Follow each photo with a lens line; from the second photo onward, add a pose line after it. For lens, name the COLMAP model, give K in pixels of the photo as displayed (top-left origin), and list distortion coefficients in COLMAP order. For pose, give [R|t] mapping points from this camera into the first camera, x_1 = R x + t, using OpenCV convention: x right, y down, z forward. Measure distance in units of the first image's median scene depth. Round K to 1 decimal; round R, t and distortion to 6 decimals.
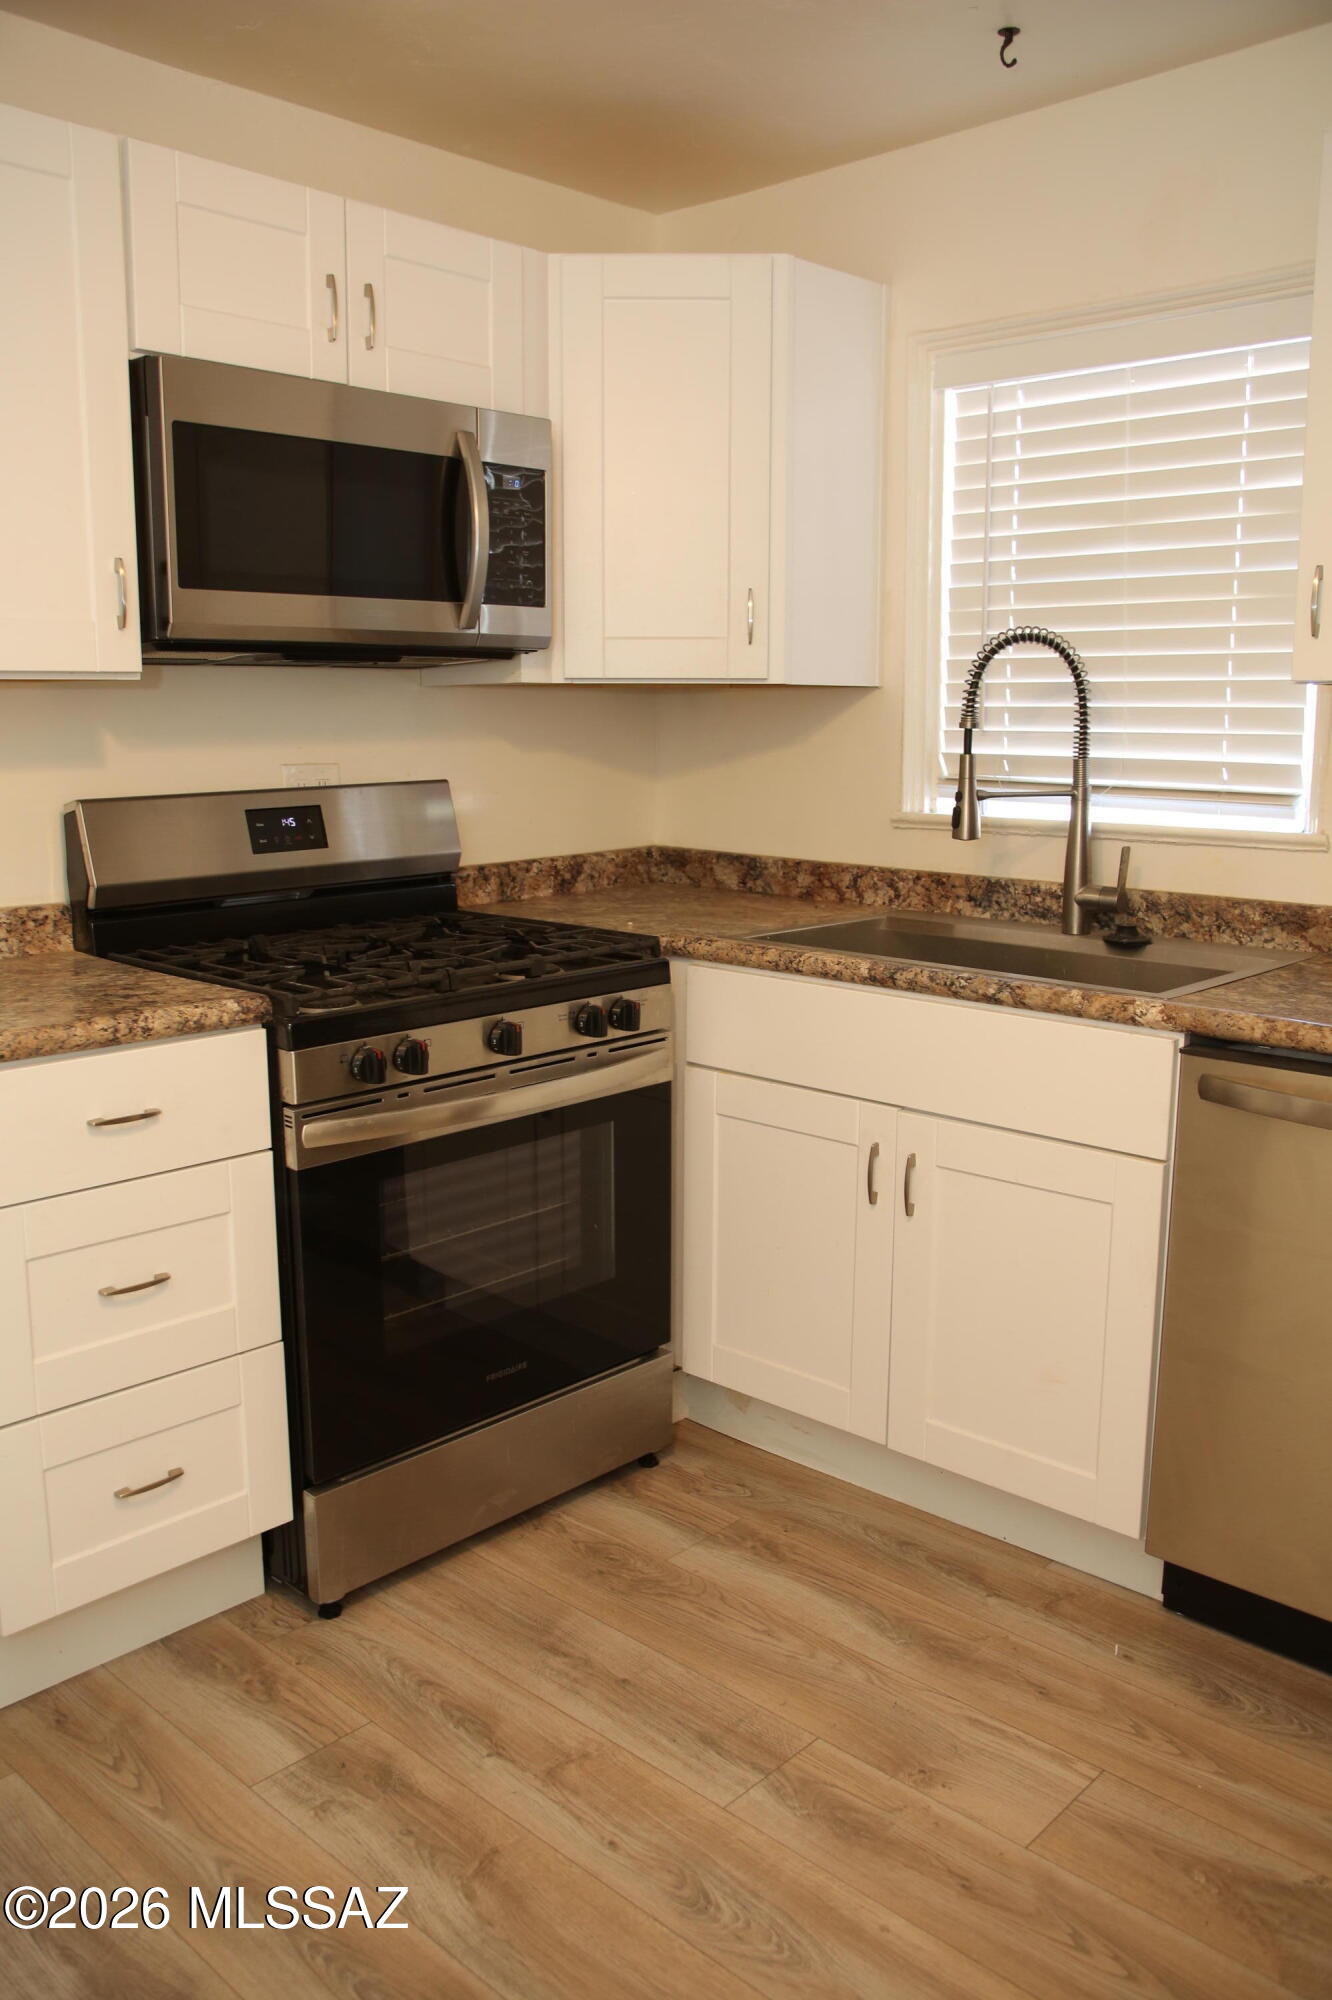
lens RADIAL K [[1600.8, 0, 656.3], [0, 1600.8, 1015.7], [0, 0, 1]] dist [-0.103472, 0.107808]
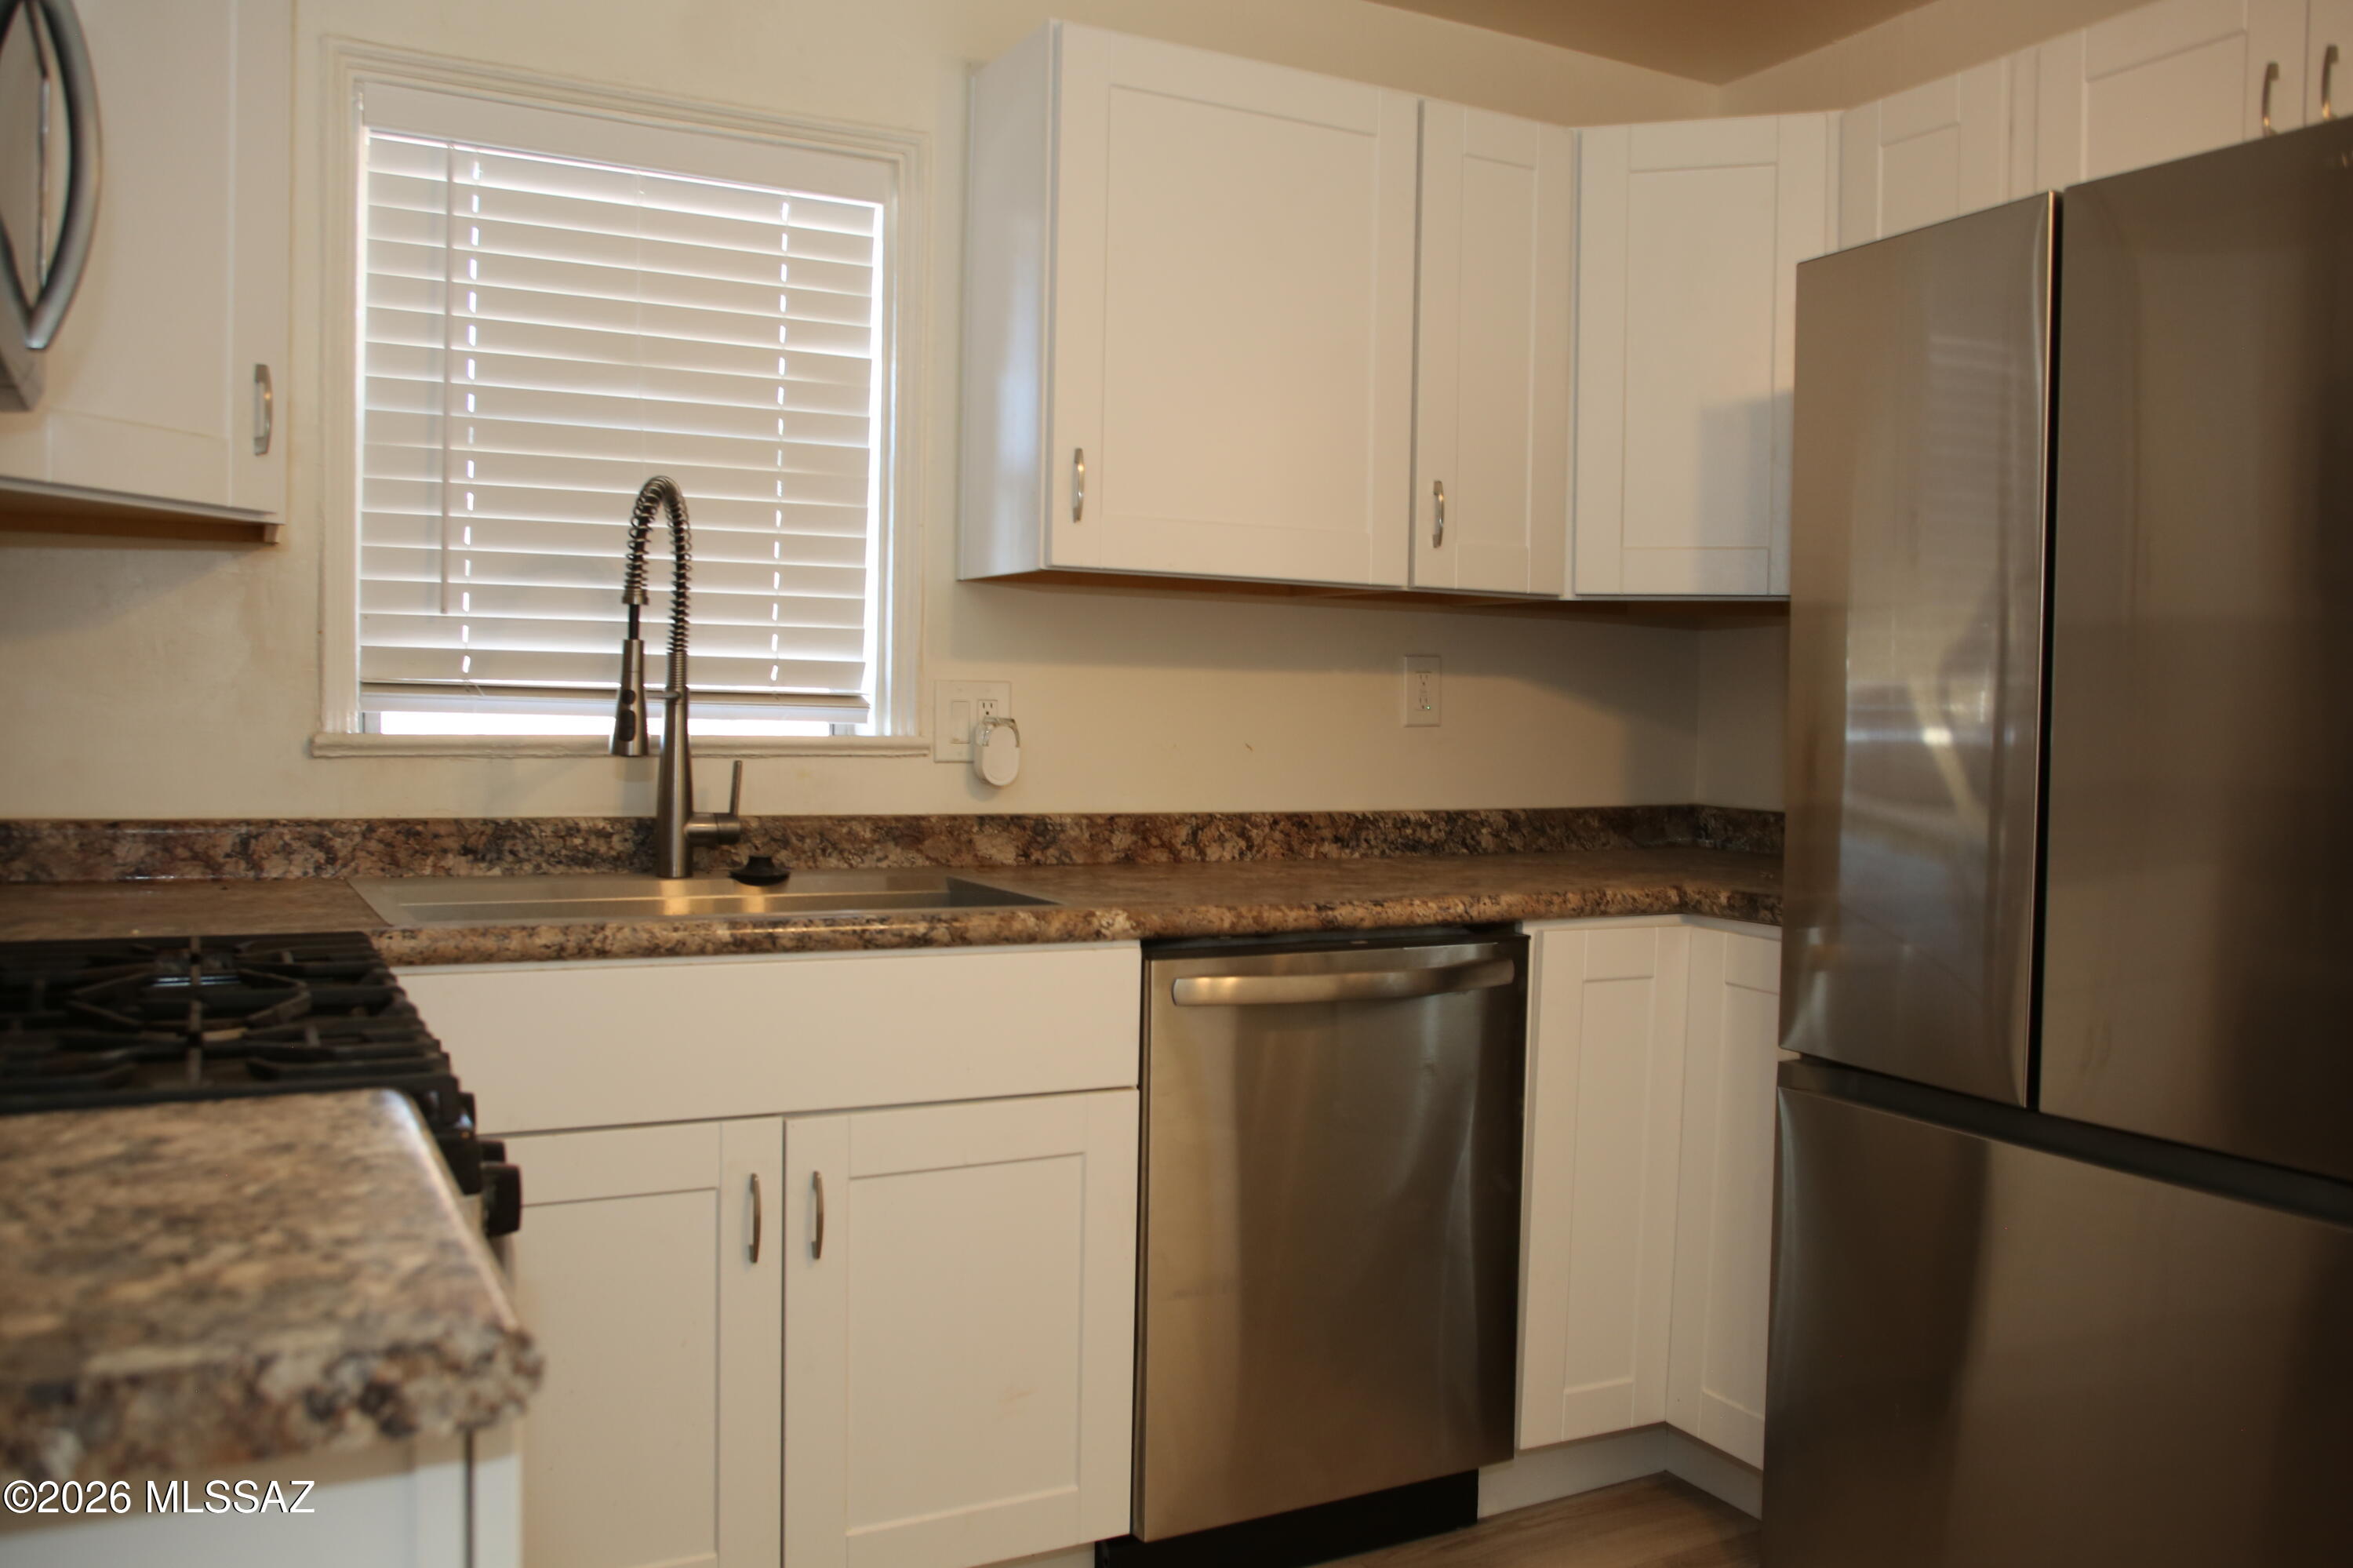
lens RADIAL K [[1784.8, 0, 1175.8], [0, 1784.8, 700.2], [0, 0, 1]] dist [-0.103061, 0.087646]
pose [[0.323092, -0.029052, 0.945921, -0.831111], [0.135865, 0.990598, -0.015982, -0.161115], [-0.936564, 0.133681, 0.324002, 0.842240]]
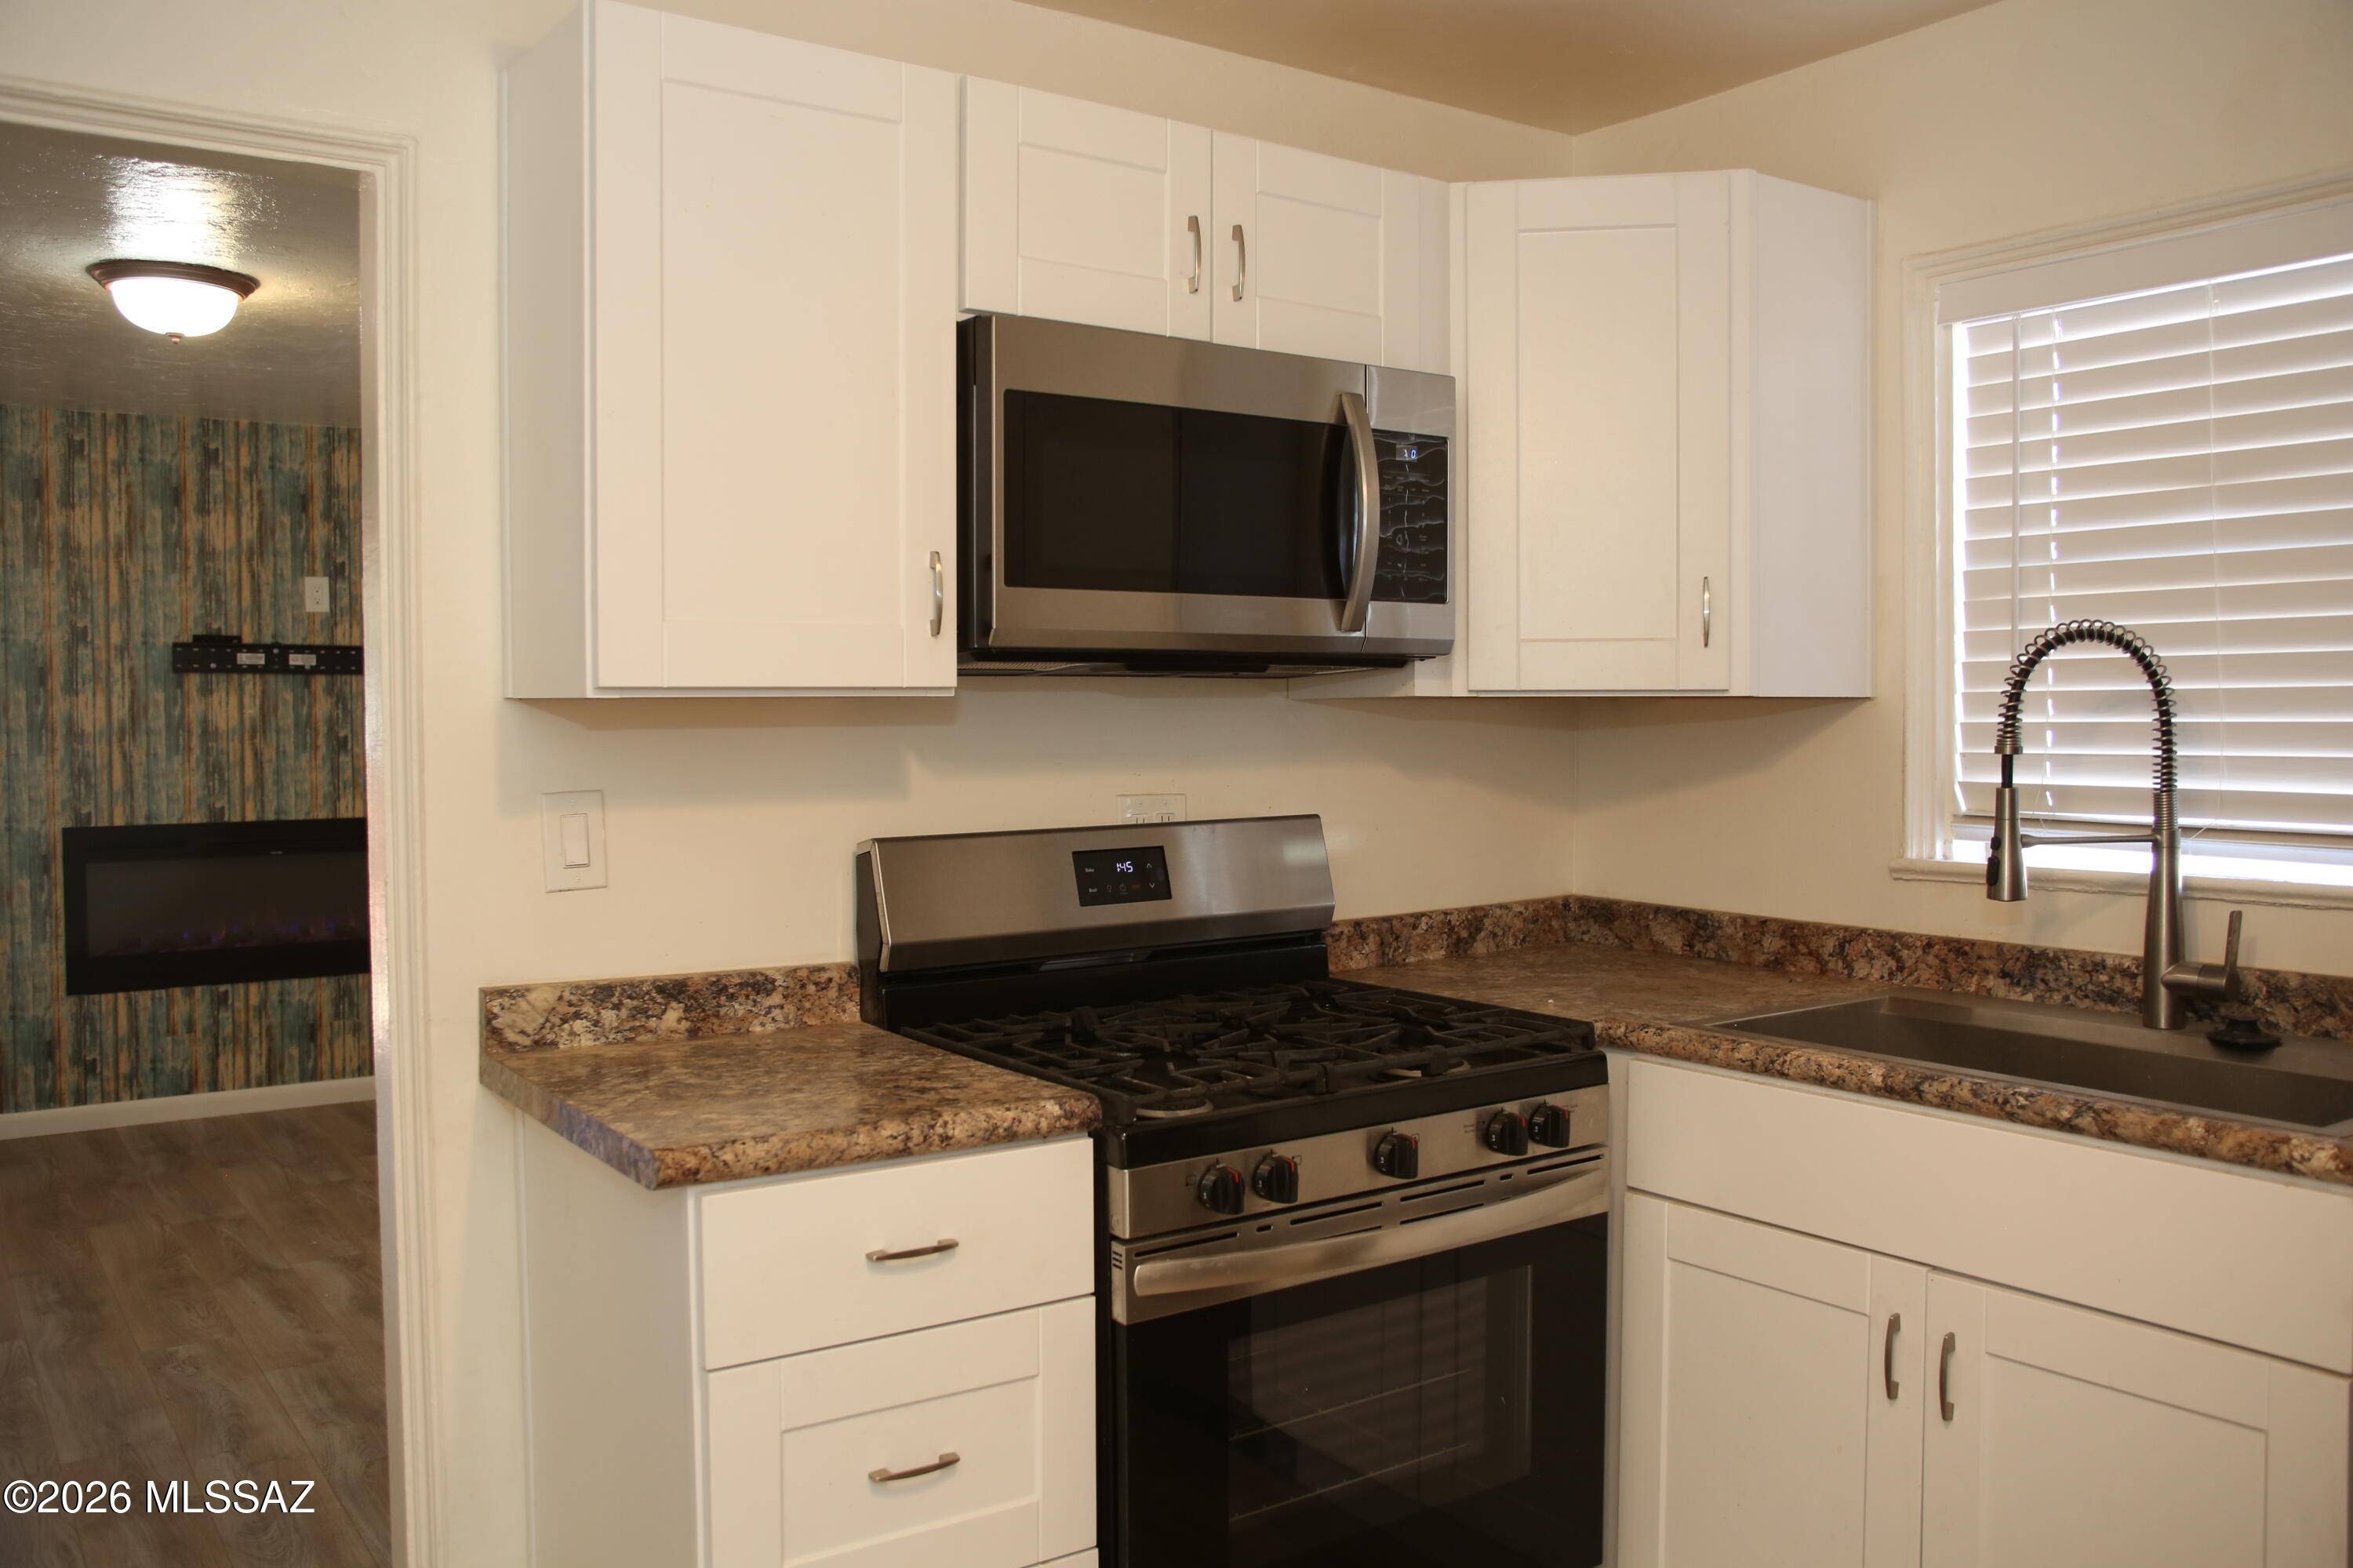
lens RADIAL K [[1883.4, 0, 1167.0], [0, 1883.4, 781.6], [0, 0, 1]] dist [-0.103472, 0.107808]
pose [[0.981573, 0.002758, -0.191065, -0.027451], [-0.031558, 0.988505, -0.147855, -0.024039], [0.188461, 0.151160, 0.970378, 0.069268]]
